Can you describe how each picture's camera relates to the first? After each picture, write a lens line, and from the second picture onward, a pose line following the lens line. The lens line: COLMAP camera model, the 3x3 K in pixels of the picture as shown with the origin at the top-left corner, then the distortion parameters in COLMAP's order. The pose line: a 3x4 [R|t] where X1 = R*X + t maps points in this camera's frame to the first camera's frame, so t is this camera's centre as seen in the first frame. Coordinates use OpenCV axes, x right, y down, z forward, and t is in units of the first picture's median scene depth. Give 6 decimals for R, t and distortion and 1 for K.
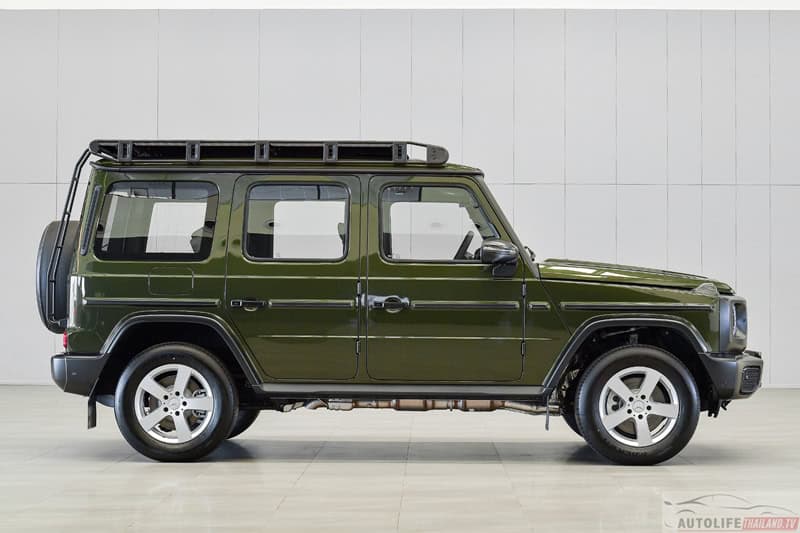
lens RADIAL K [[1602.9, 0, 401.3], [0, 1602.9, 262.2], [0, 0, 1]] dist [0.001077, 0.000000]
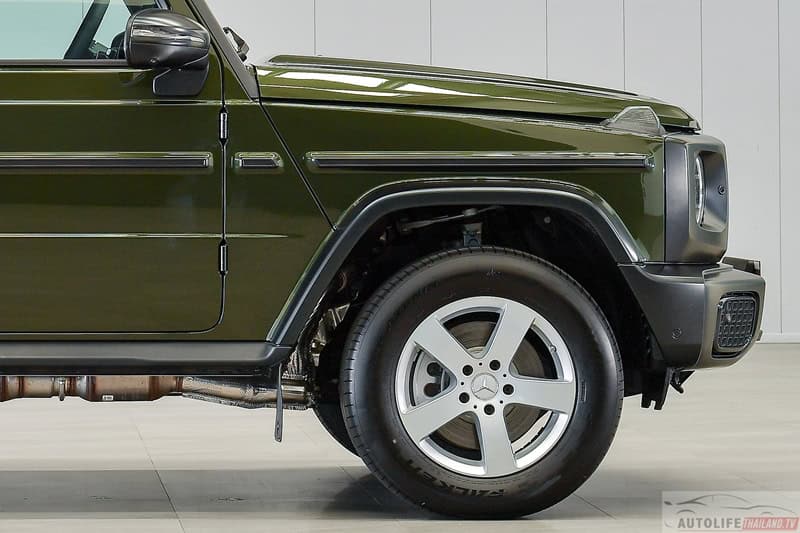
lens RADIAL K [[1602.9, 0, 398.7], [0, 1602.9, 270.9], [0, 0, 1]] dist [0.001077, 0.000000]
pose [[0.999950, -0.010021, -0.000072, 0.124576], [0.010021, 0.999944, 0.003276, 0.056402], [0.000039, -0.003276, 0.999995, 0.556773]]
